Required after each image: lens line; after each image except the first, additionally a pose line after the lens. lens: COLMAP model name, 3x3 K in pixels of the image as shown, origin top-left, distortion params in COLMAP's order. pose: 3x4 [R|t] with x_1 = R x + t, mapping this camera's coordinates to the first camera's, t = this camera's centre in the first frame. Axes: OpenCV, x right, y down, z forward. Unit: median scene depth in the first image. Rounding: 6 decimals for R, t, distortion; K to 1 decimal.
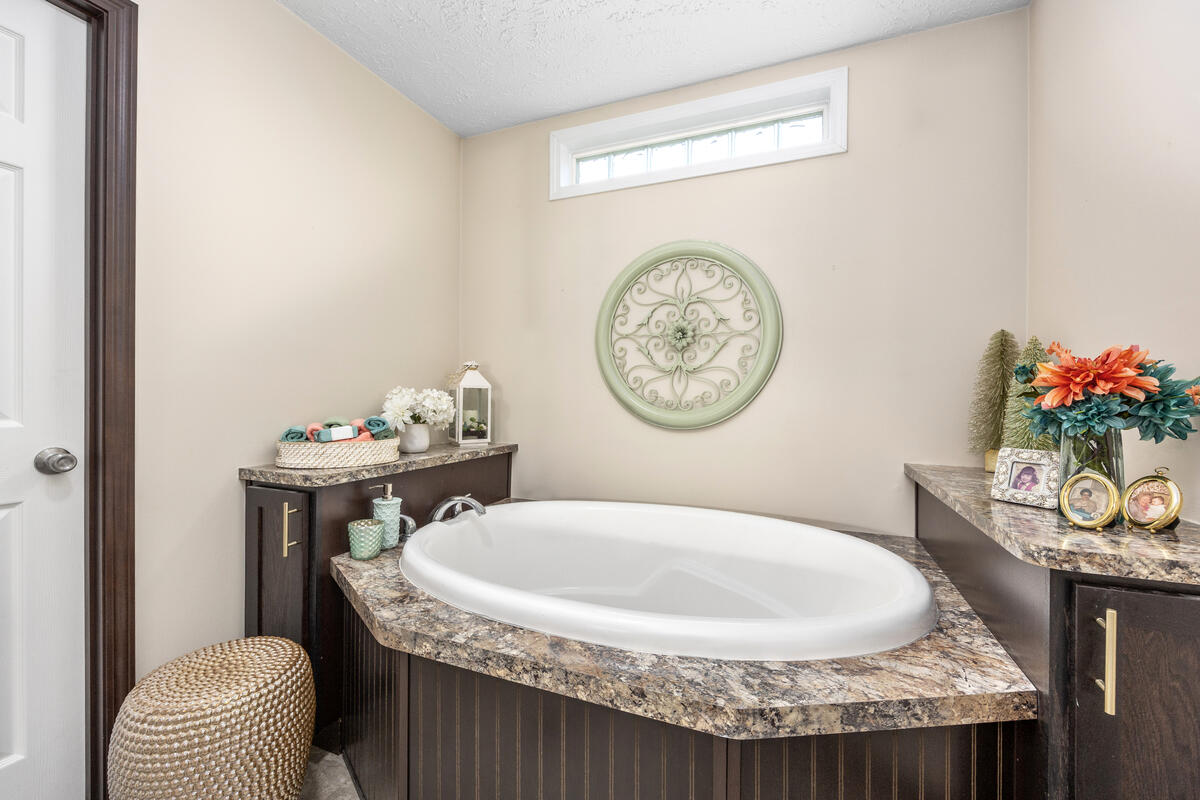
lens RADIAL K [[478.4, 0, 604.9], [0, 478.4, 401.8], [0, 0, 1]] dist [-0.000365, 0.000139]
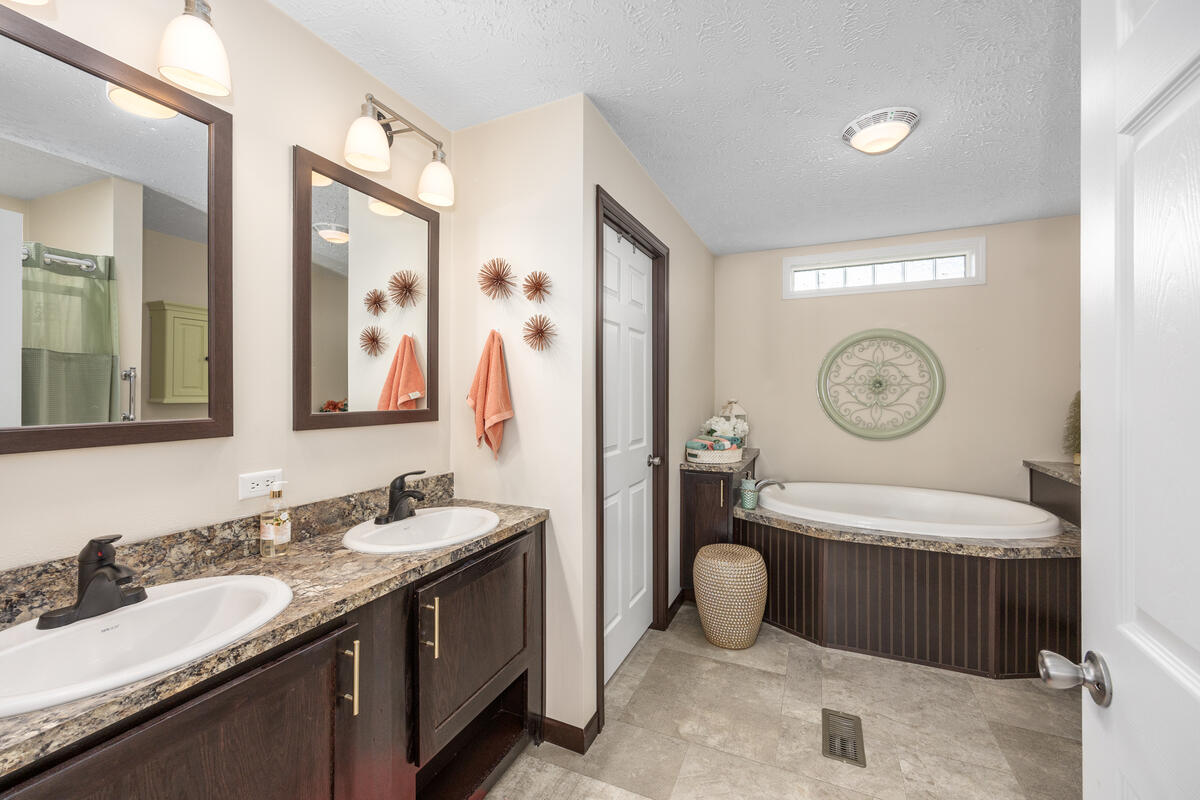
lens RADIAL K [[478.4, 0, 597.0], [0, 478.4, 393.6], [0, 0, 1]] dist [-0.000365, 0.000139]
pose [[0.998966, -0.008055, -0.044738, -0.780765], [0.007704, 0.999938, -0.008010, -0.104005], [0.044799, 0.007657, 0.998967, -0.759248]]
